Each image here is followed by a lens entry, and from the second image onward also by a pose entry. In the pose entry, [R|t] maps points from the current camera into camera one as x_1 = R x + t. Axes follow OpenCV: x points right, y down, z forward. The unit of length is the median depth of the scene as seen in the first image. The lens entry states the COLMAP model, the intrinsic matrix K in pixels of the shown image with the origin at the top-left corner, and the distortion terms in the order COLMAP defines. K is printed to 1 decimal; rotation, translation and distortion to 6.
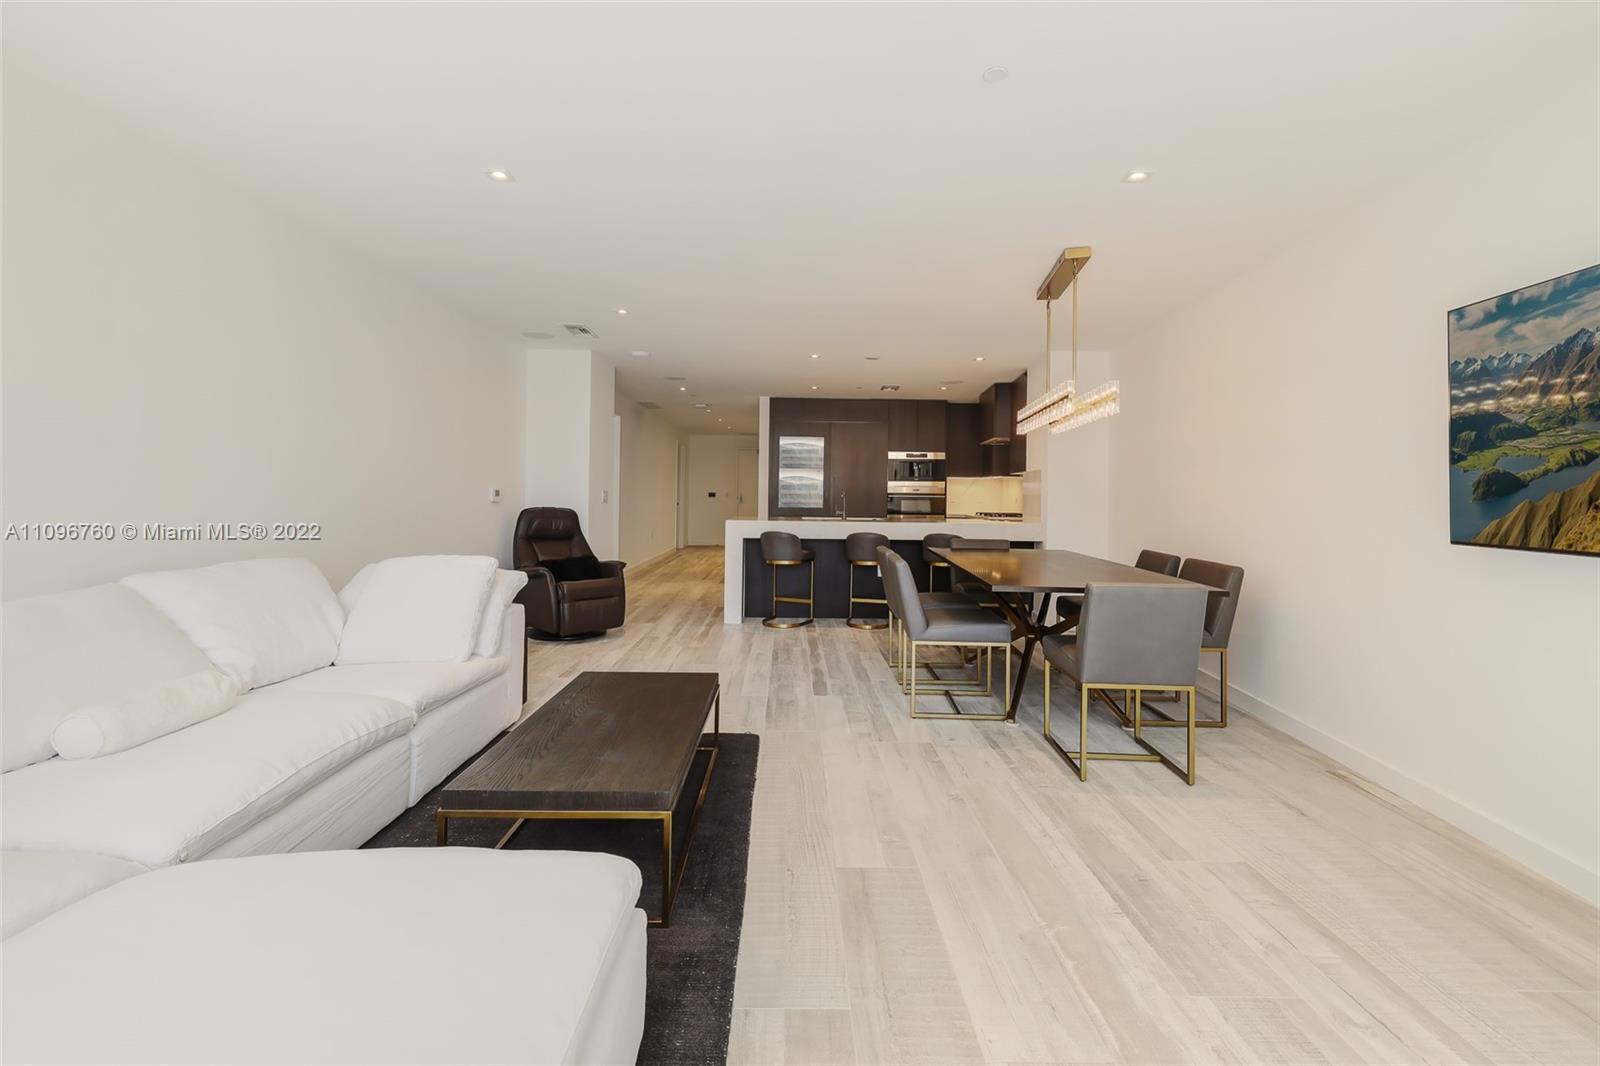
lens RADIAL K [[685.0, 0, 794.9], [0, 685.0, 484.8], [0, 0, 1]] dist [0.000323, 0.001157]
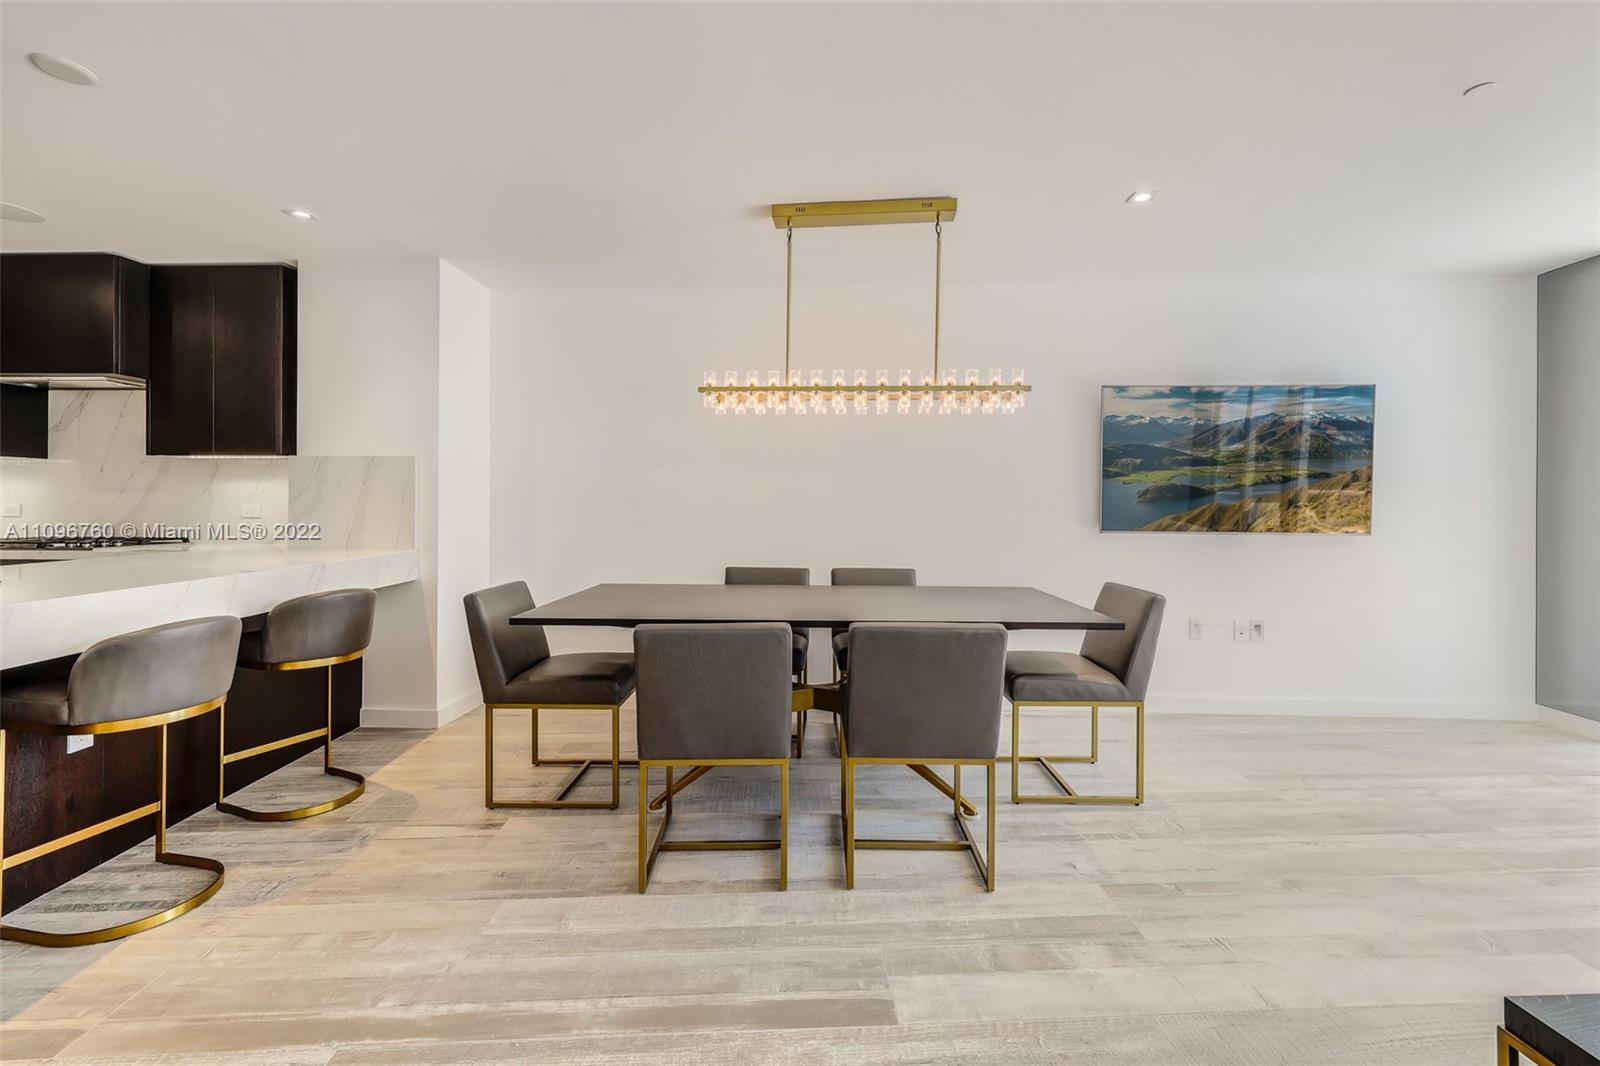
lens RADIAL K [[685.0, 0, 810.6], [0, 685.0, 495.6], [0, 0, 1]] dist [0.000323, 0.001157]
pose [[-0.048114, -0.002872, 0.998838, -0.244213], [-0.019263, 0.999813, 0.001947, 0.003723], [-0.998656, -0.019147, -0.048160, 0.723408]]
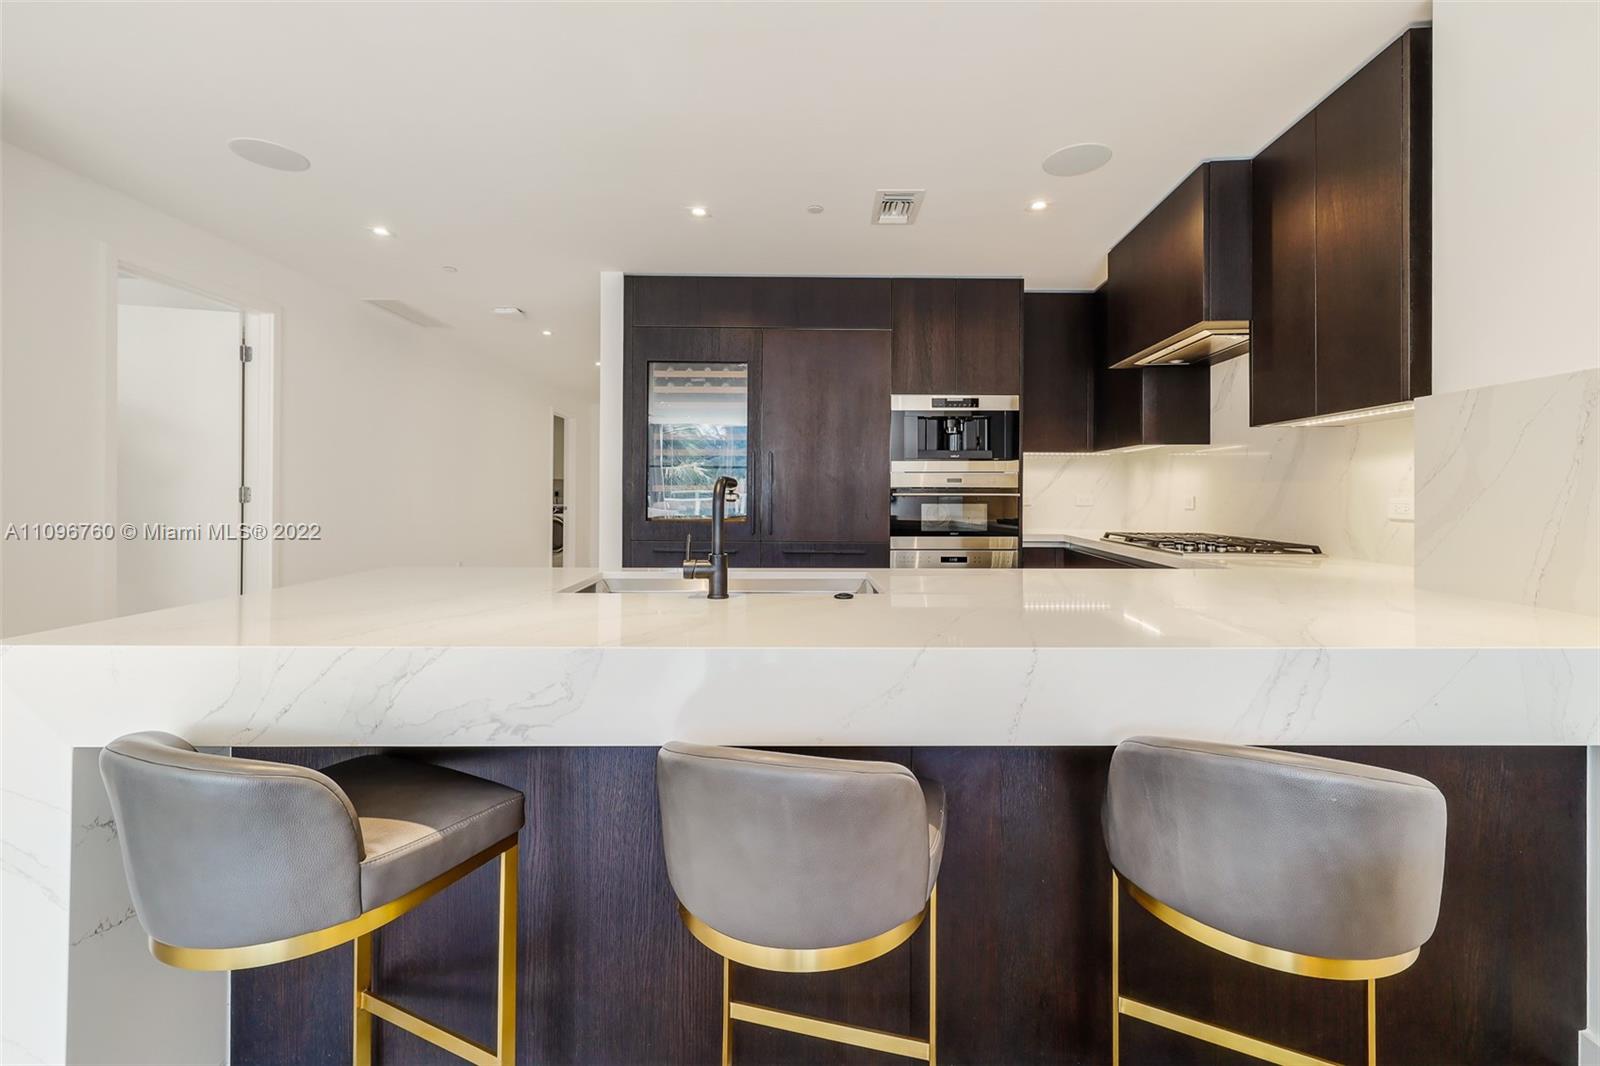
lens RADIAL K [[685.0, 0, 800.0], [0, 685.0, 488.3], [0, 0, 1]] dist [0.000323, 0.001157]
pose [[0.999961, -0.007880, 0.003955, 0.114046], [0.007847, 0.999936, 0.008156, 0.012921], [-0.004019, -0.008124, 0.999959, 0.850943]]
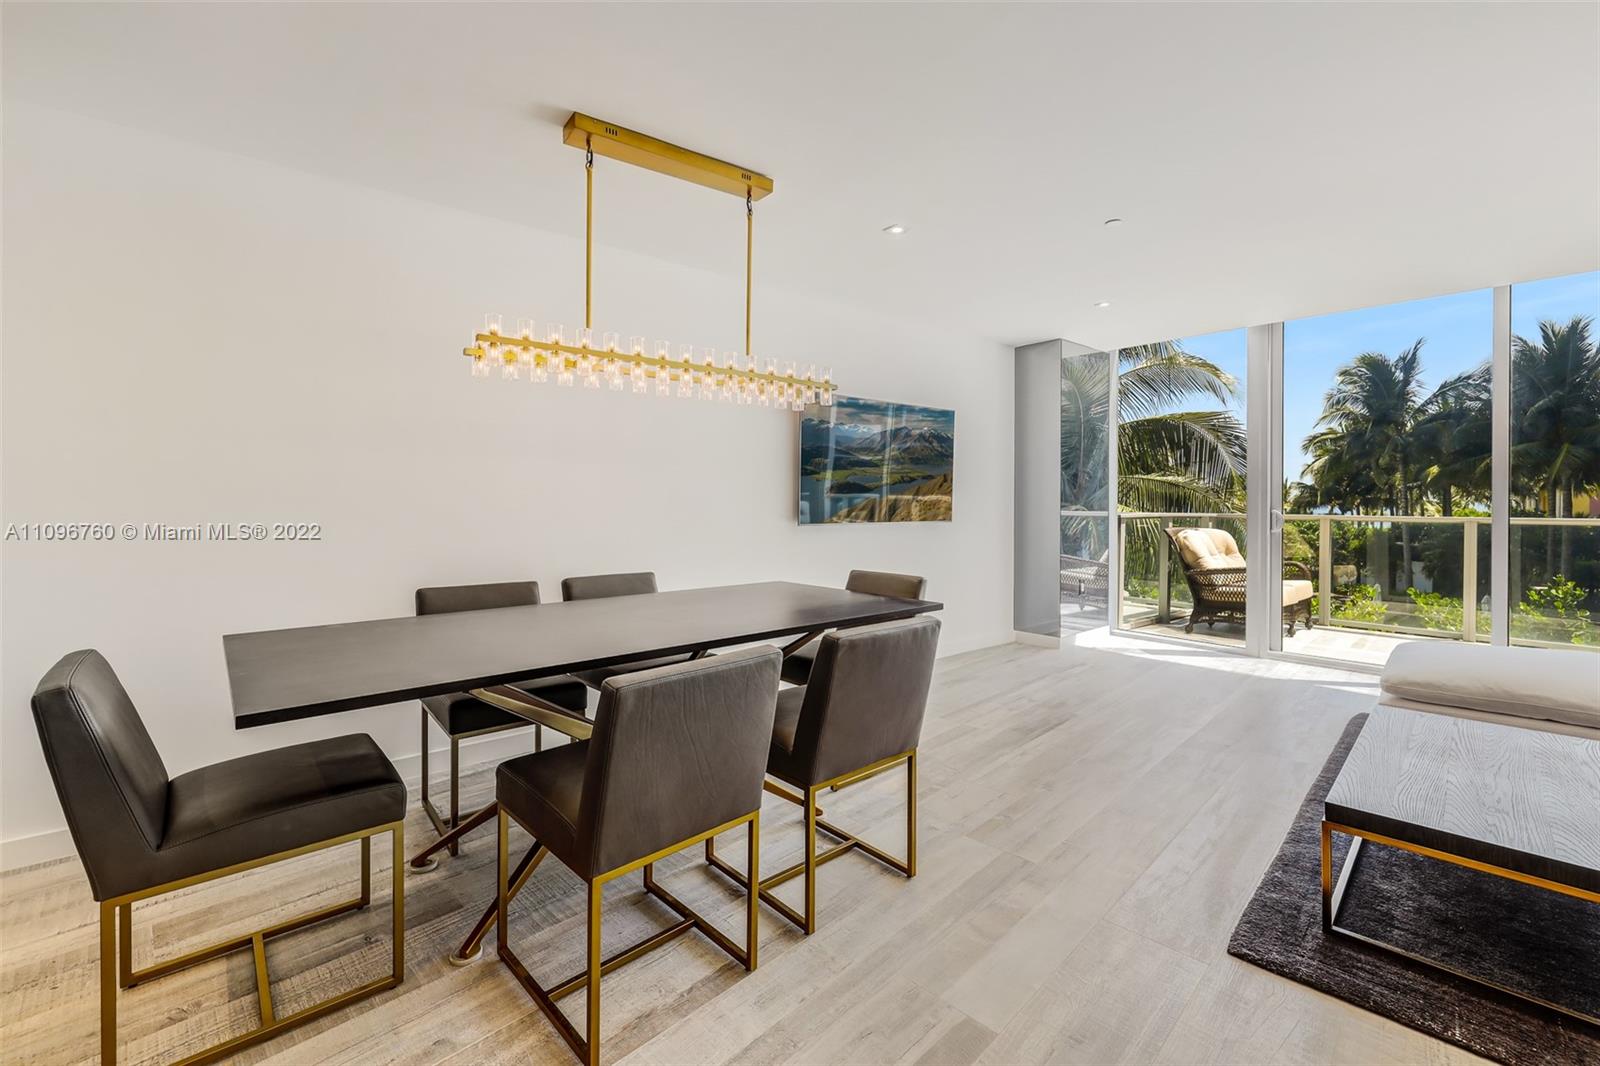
lens RADIAL K [[685.0, 0, 814.5], [0, 685.0, 501.1], [0, 0, 1]] dist [0.000323, 0.001157]
pose [[-0.713900, -0.017680, 0.700024, -0.110641], [-0.022691, 0.999740, 0.002110, 0.007520], [-0.699880, -0.014378, -0.714116, 0.908395]]
